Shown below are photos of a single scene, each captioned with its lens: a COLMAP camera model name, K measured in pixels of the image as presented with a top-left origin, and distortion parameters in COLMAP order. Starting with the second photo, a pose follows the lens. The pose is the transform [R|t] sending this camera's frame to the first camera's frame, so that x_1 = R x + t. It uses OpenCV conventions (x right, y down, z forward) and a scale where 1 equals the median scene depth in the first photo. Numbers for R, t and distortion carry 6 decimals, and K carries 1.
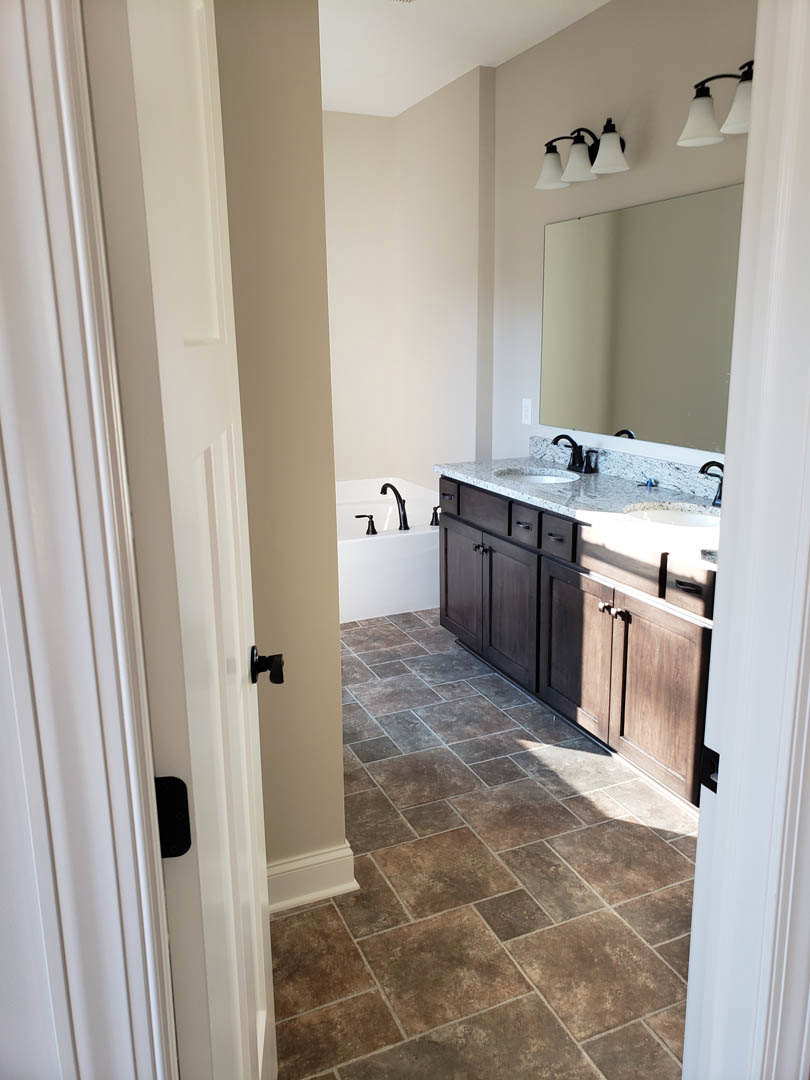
lens RADIAL K [[834.6, 0, 406.5], [0, 834.6, 537.8], [0, 0, 1]] dist [0.072898, -0.050176]
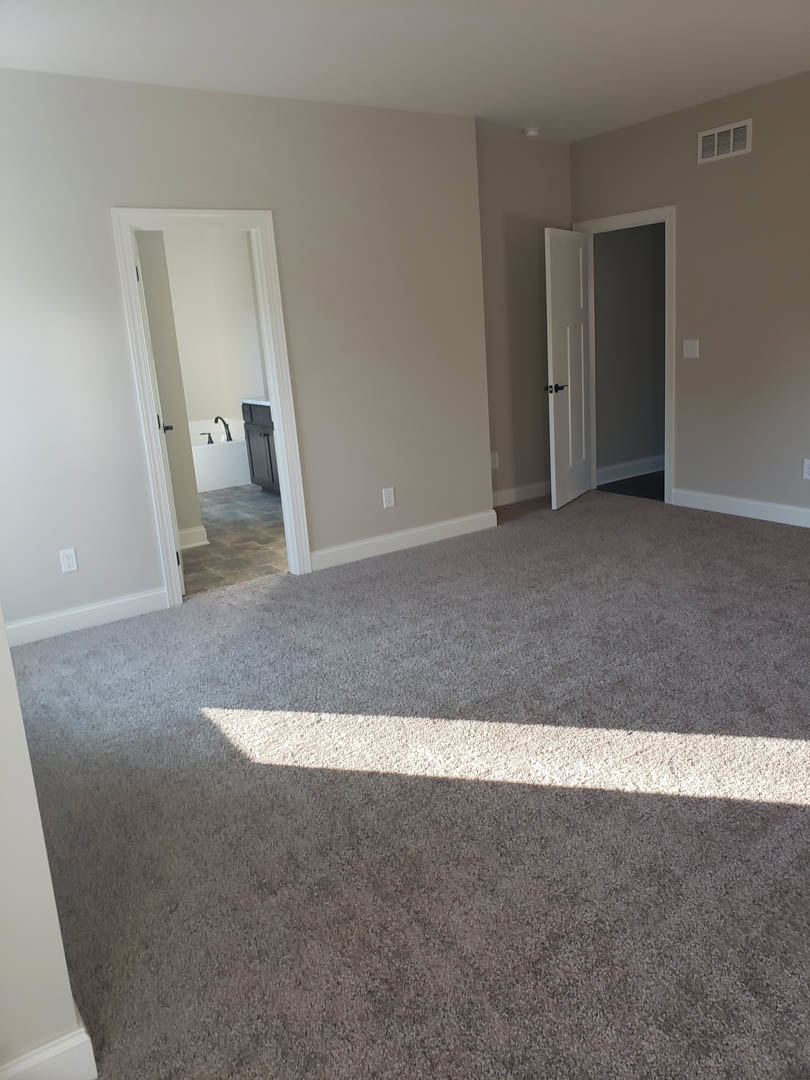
lens RADIAL K [[834.6, 0, 406.5], [0, 834.6, 537.8], [0, 0, 1]] dist [0.072898, -0.050176]
pose [[0.982899, -0.099252, 0.155109, 0.083658], [0.097228, 0.995049, 0.020597, 0.232831], [-0.156386, -0.005164, 0.987683, -0.982588]]
